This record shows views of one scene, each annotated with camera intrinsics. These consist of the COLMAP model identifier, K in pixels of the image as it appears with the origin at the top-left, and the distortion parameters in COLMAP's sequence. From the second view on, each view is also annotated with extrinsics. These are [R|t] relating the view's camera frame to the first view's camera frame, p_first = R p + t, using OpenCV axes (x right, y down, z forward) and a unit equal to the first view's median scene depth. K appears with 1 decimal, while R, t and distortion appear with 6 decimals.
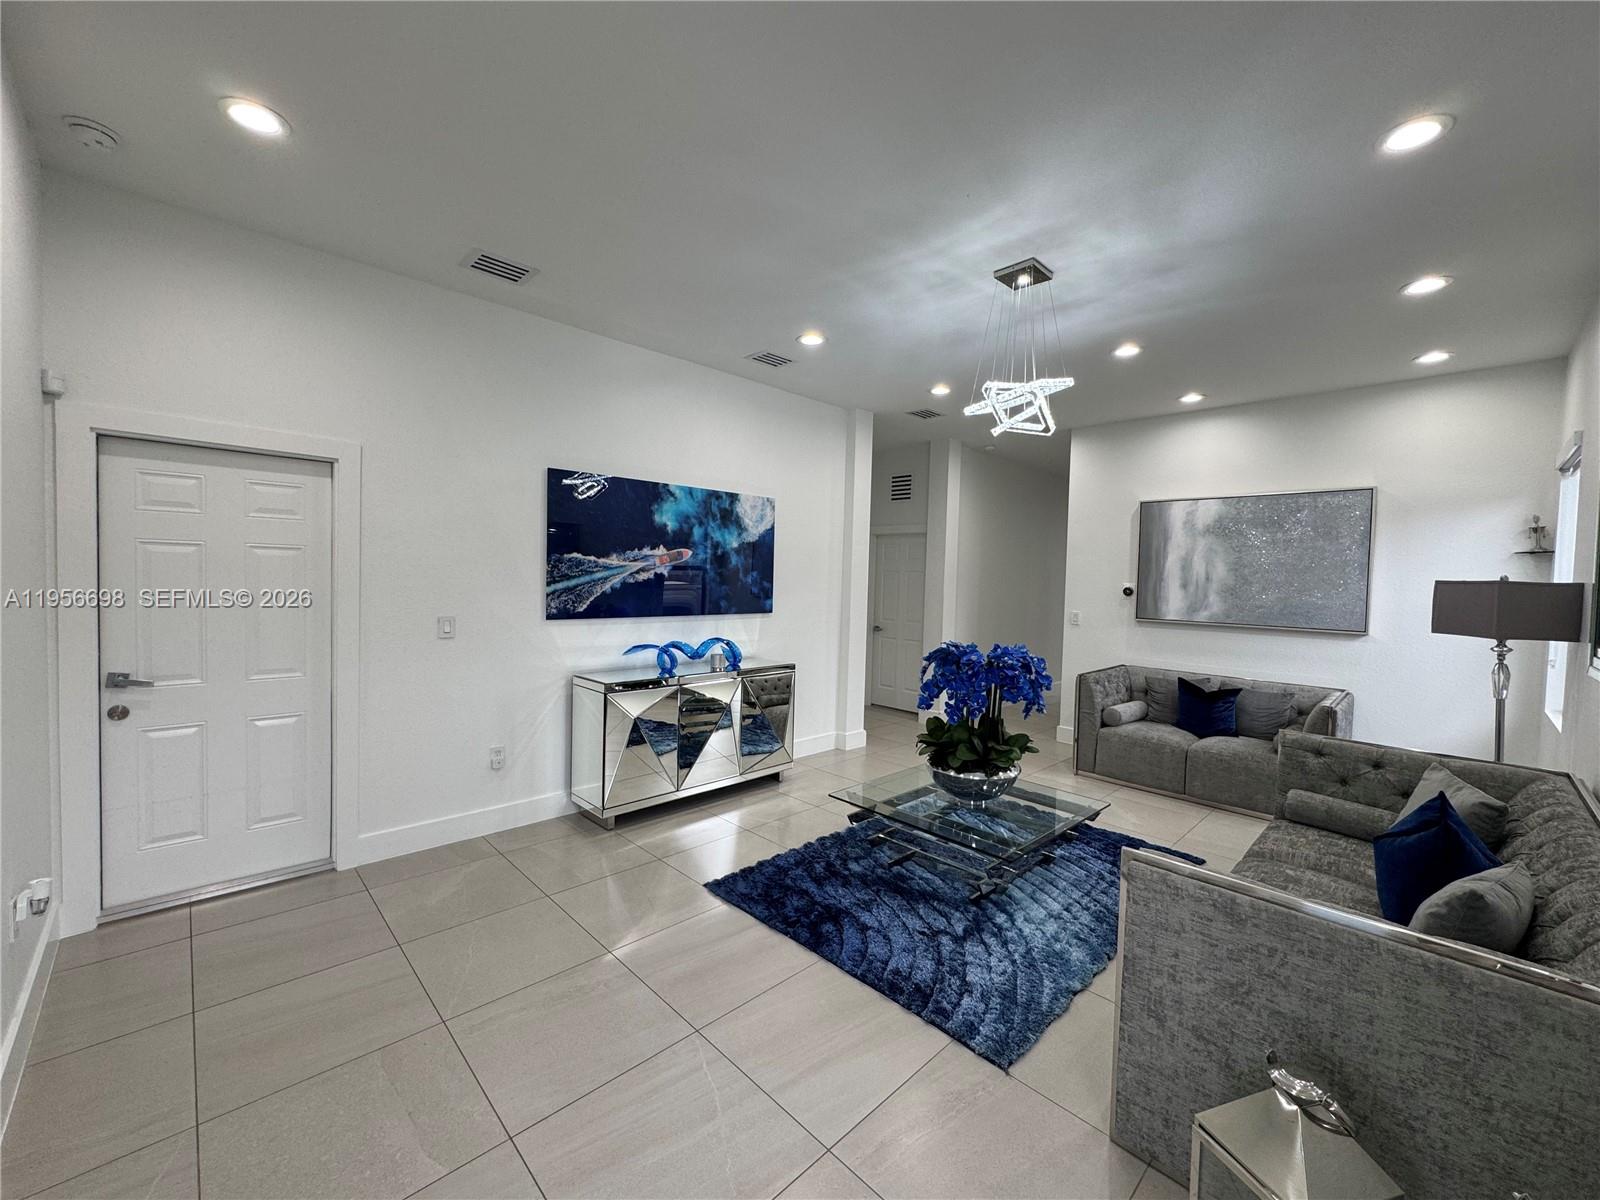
lens RADIAL K [[640.9, 0, 799.5], [0, 640.9, 597.5], [0, 0, 1]] dist [-0.002241, 0.000024]
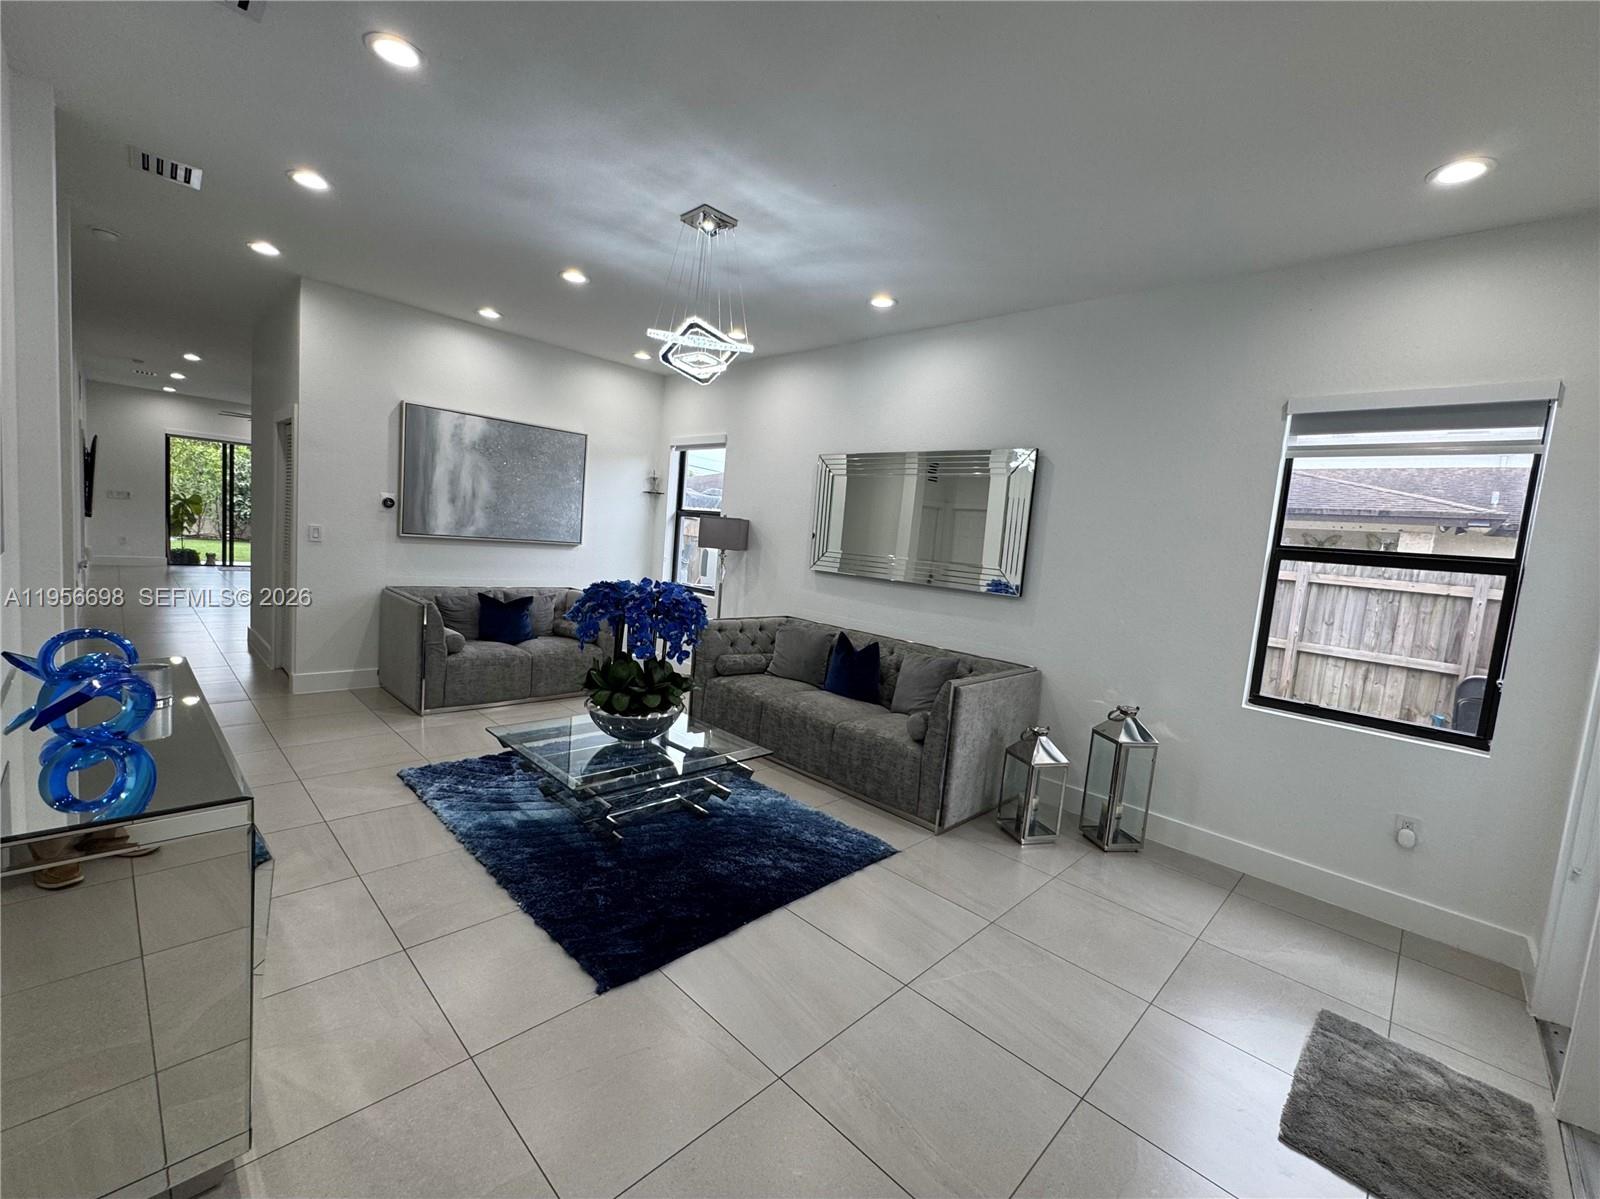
lens RADIAL K [[663.2, 0, 805.2], [0, 663.2, 599.8], [0, 0, 1]] dist [0.001339, -0.000030]
pose [[-0.030508, -0.129111, 0.991161, -0.462602], [-0.054279, 0.990373, 0.127338, -0.027017], [-0.998060, -0.049914, -0.037223, 0.502460]]
